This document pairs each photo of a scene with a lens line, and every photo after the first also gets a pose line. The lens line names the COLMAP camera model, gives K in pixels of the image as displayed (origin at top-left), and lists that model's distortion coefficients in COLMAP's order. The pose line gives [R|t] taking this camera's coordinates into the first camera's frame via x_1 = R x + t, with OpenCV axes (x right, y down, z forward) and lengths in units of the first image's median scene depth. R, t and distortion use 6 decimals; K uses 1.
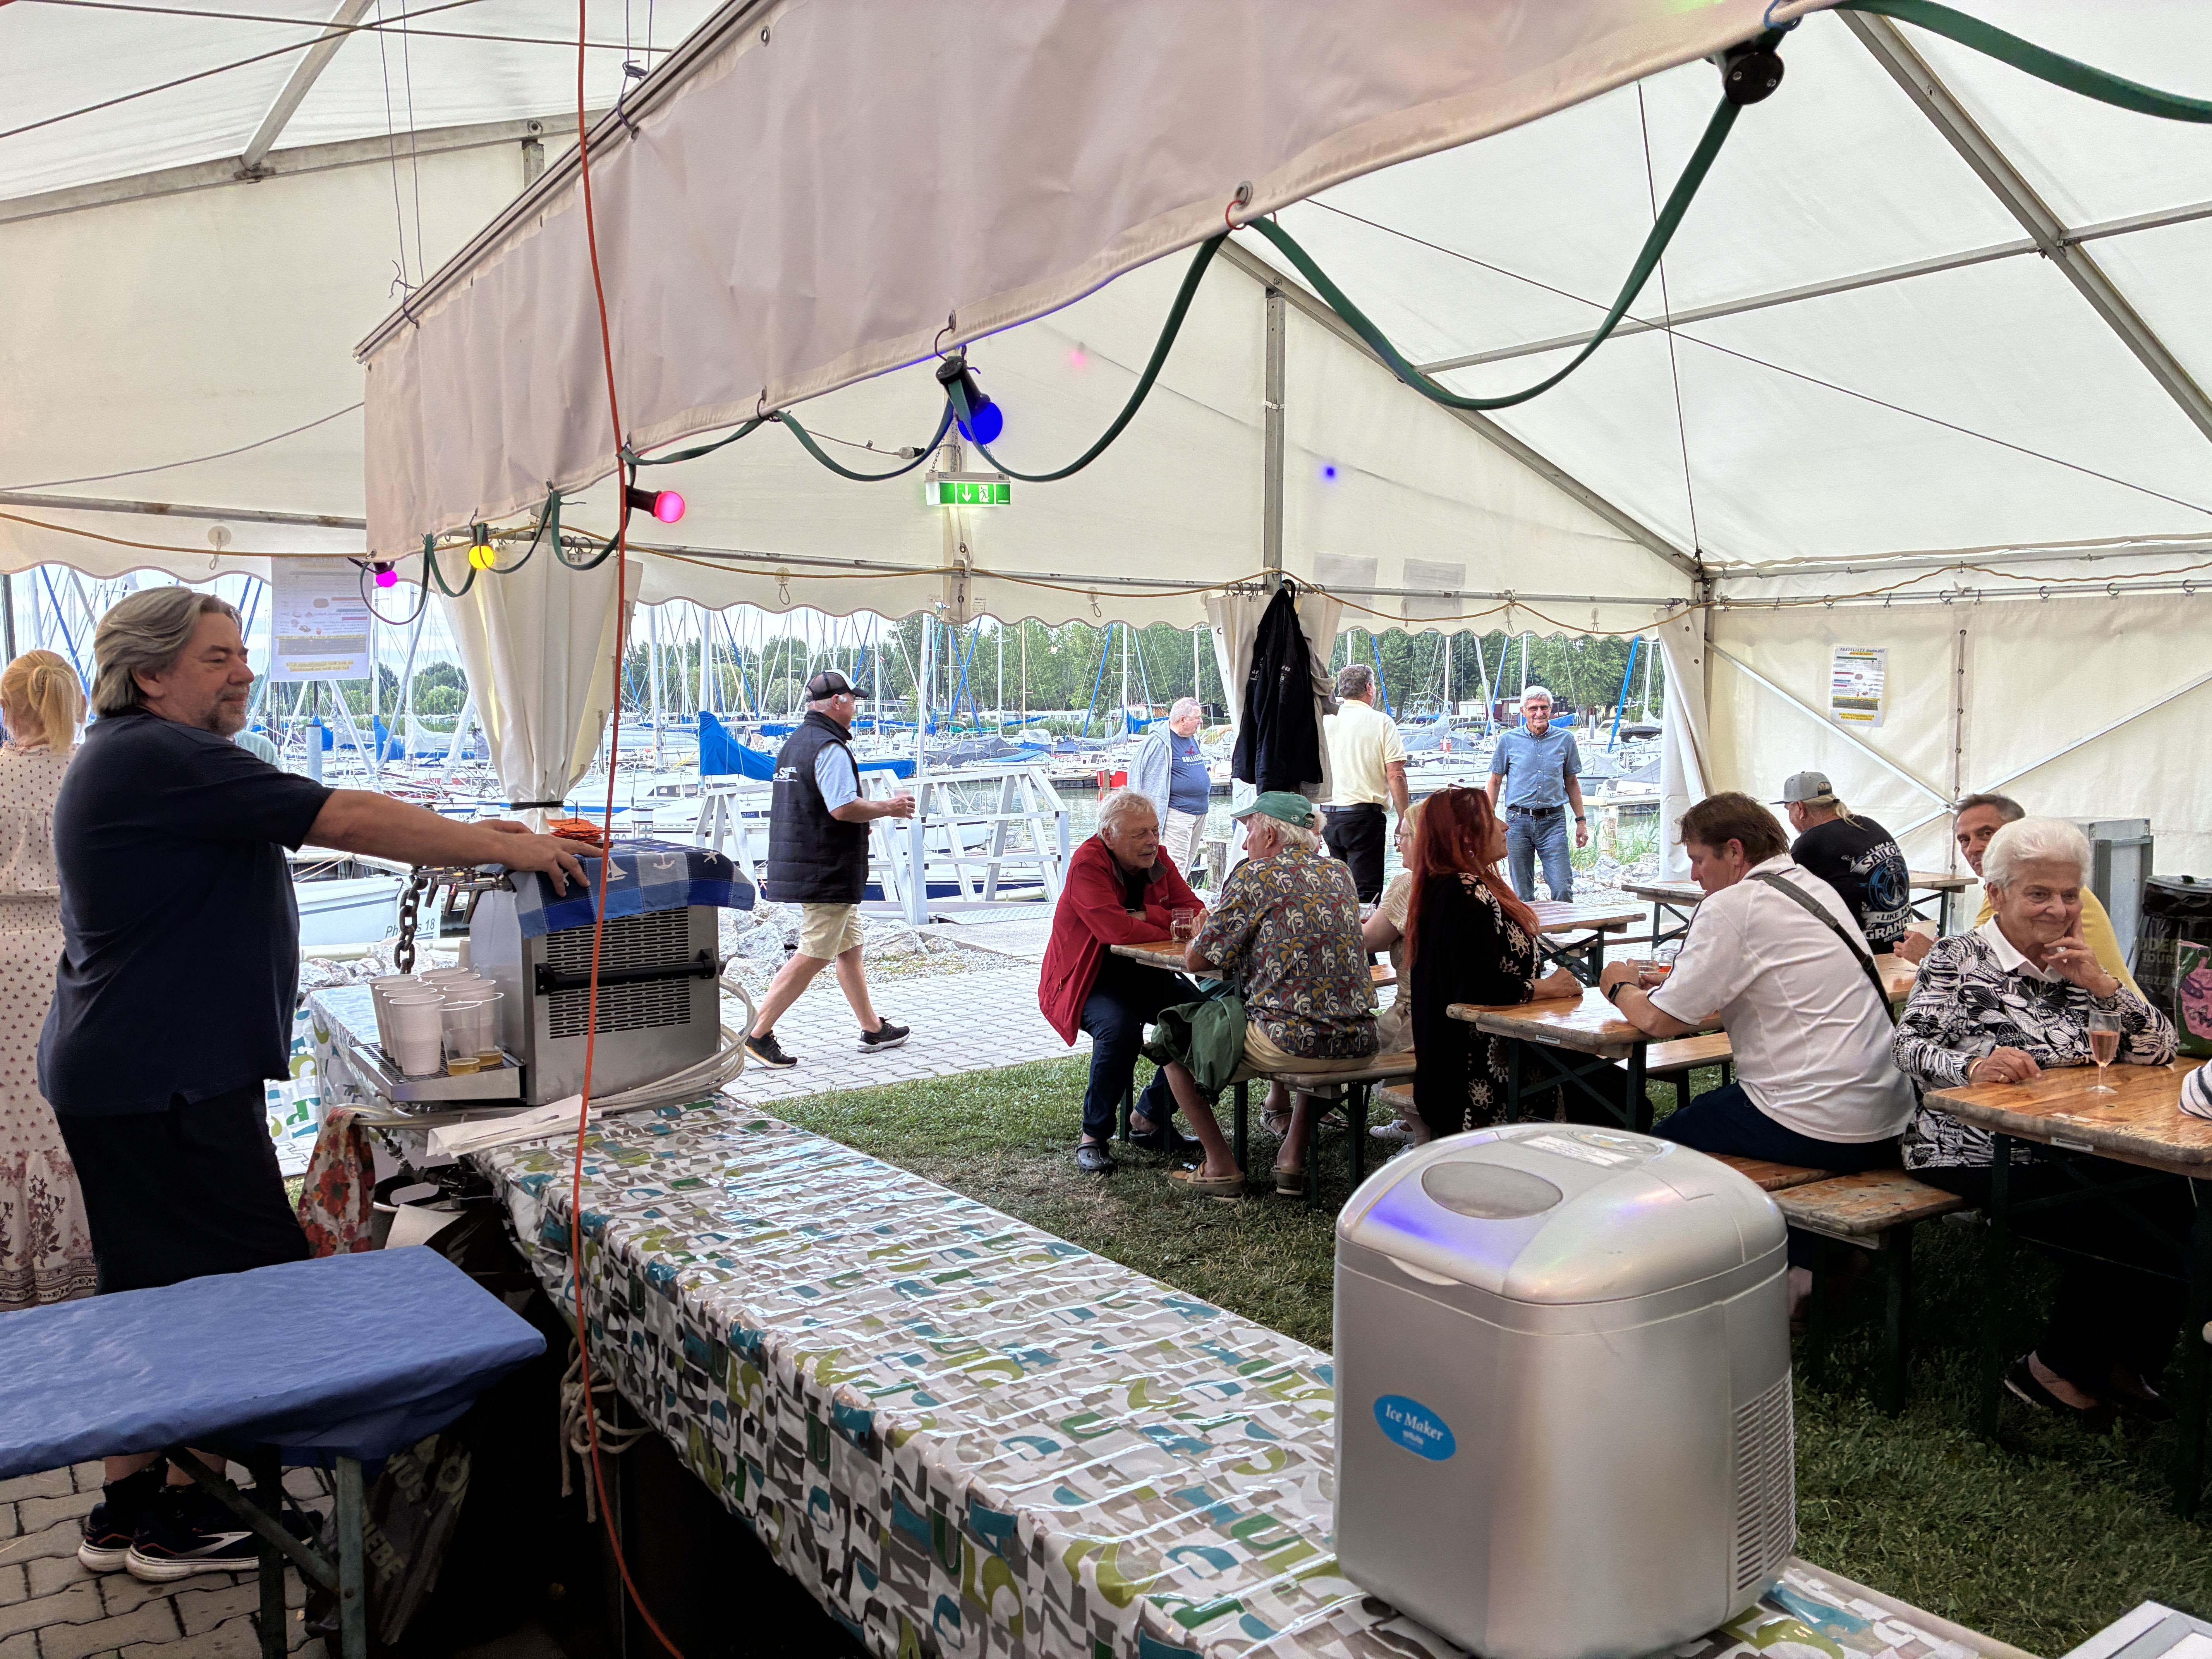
lens RADIAL K [[1675.4, 0, 1102.2], [0, 1675.4, 801.6], [0, 0, 1]] dist [0.060269, -0.070720]
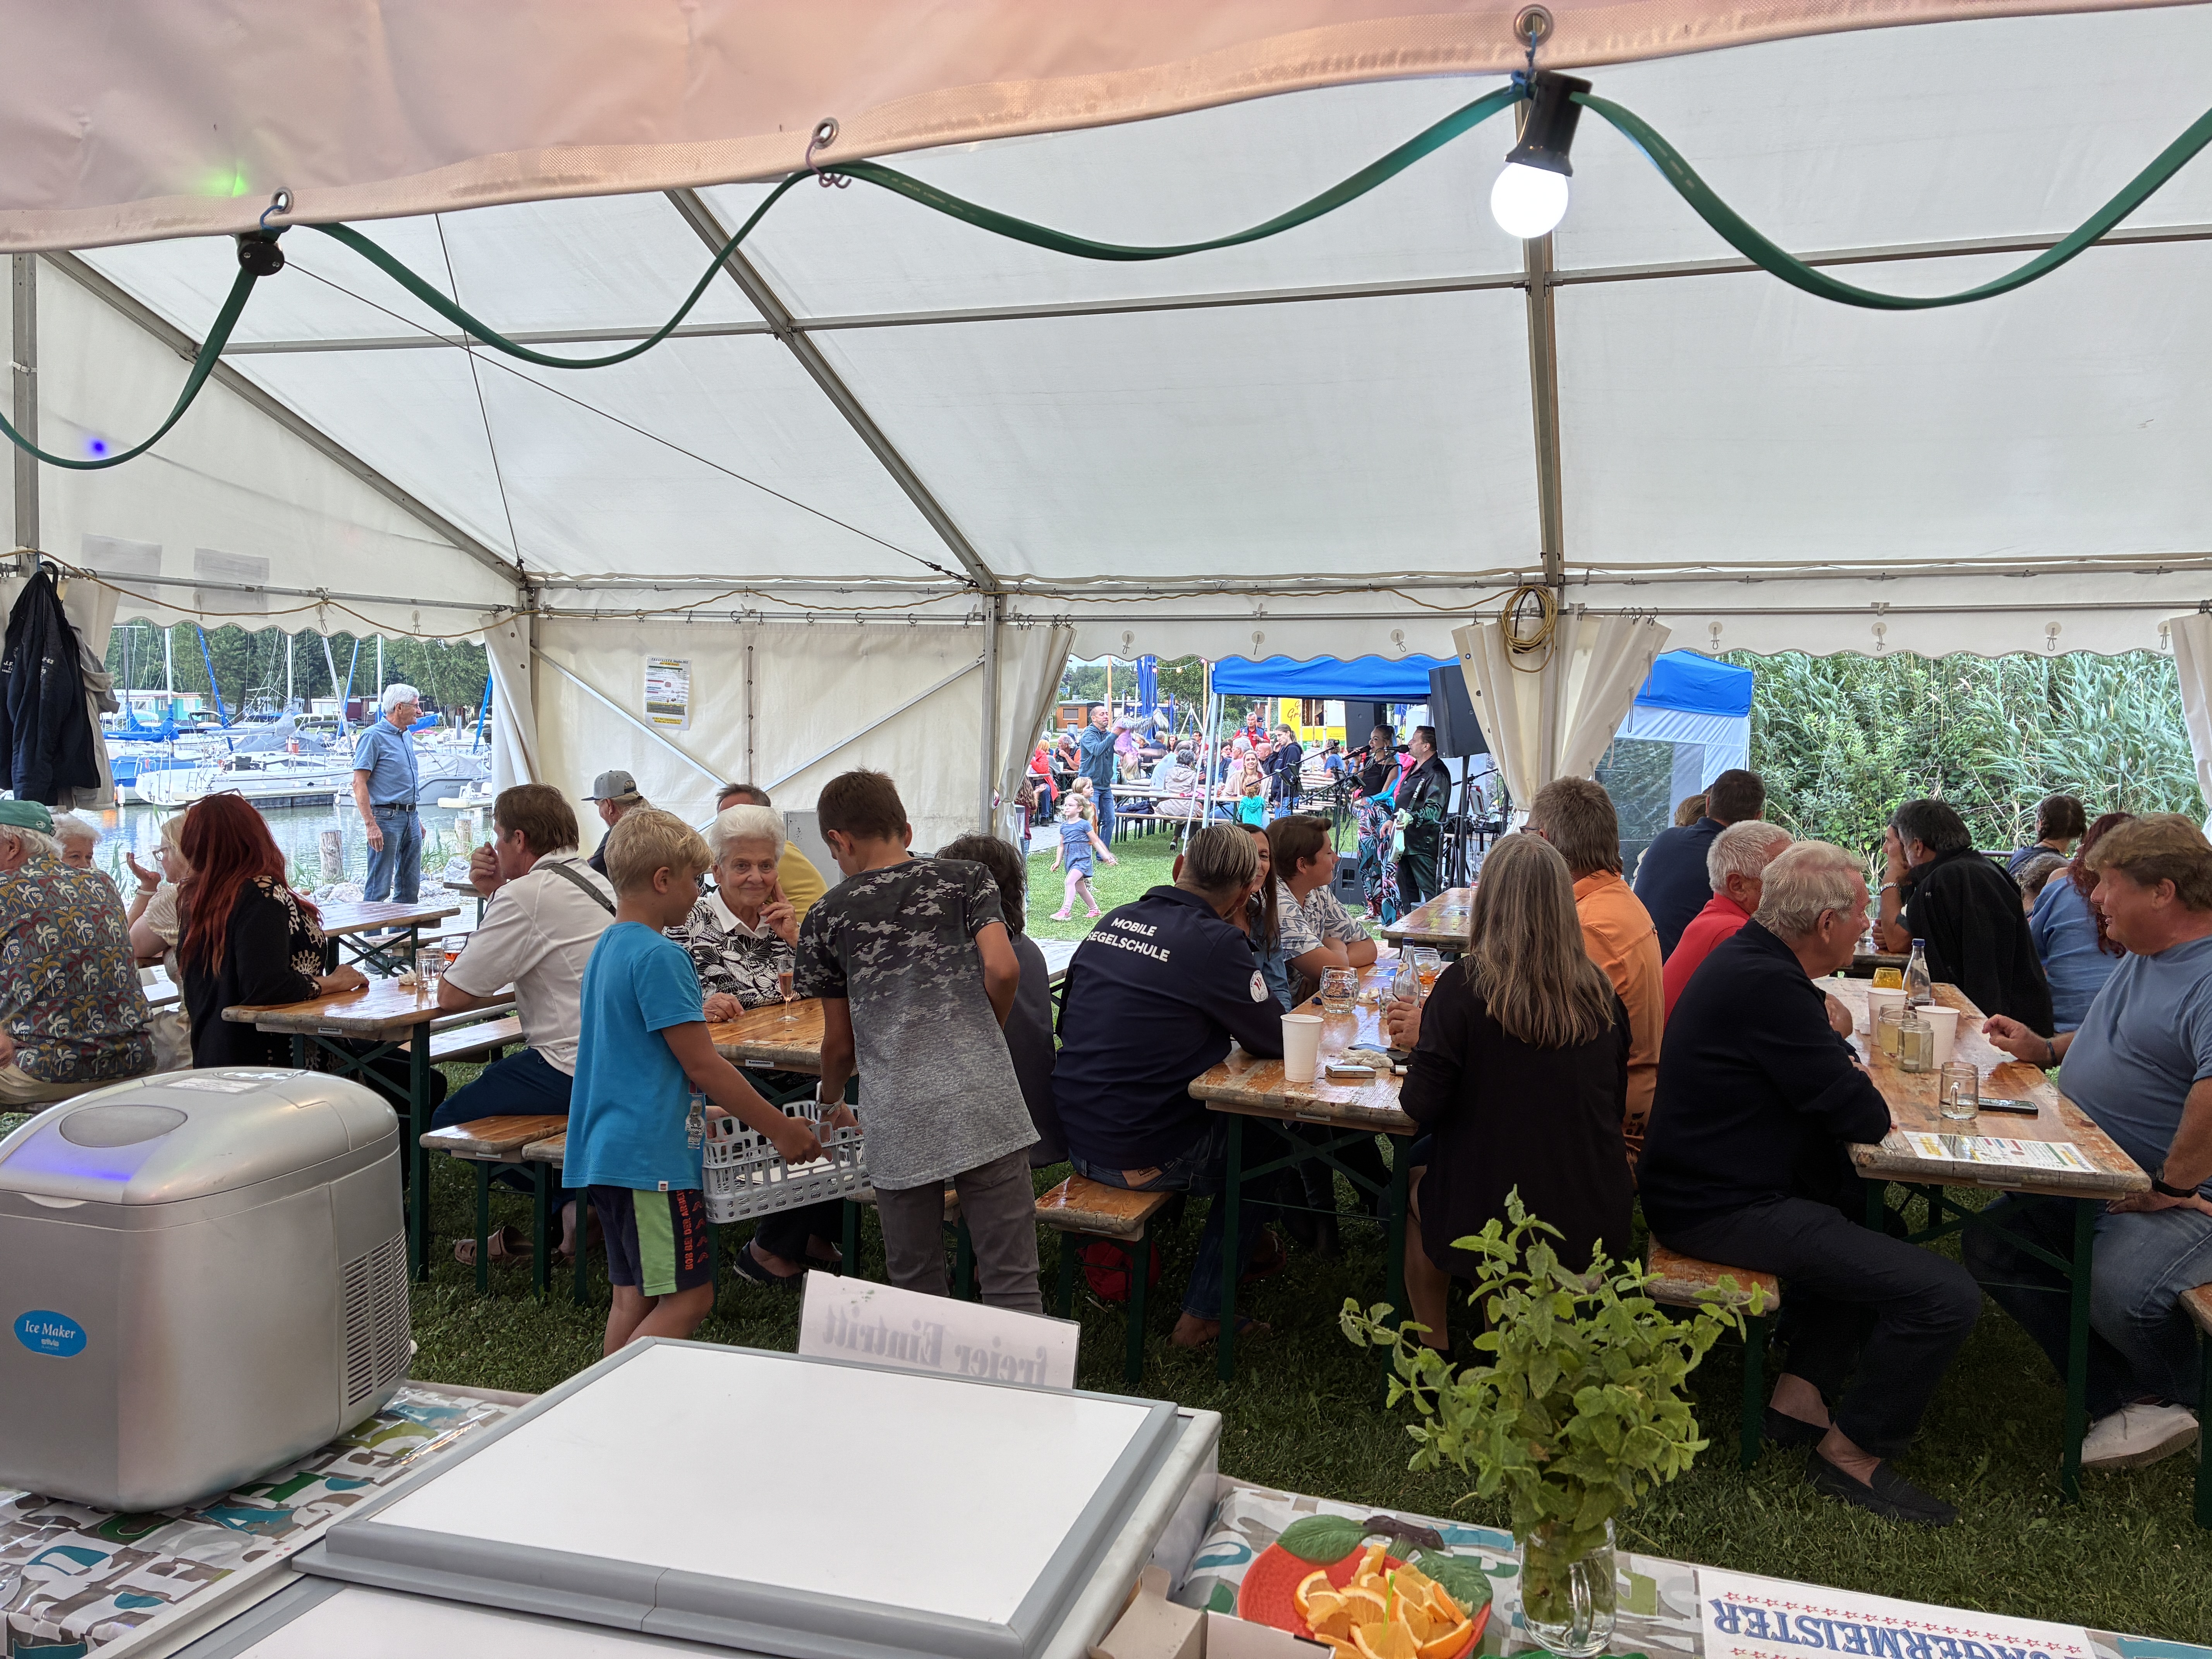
lens RADIAL K [[1675.4, 0, 1116.0], [0, 1675.4, 817.9], [0, 0, 1]] dist [0.060269, -0.070720]
pose [[0.795520, -0.027239, 0.605315, 0.036954], [0.021748, 0.999629, 0.016401, 0.005603], [-0.605537, 0.000117, 0.795817, -0.198612]]
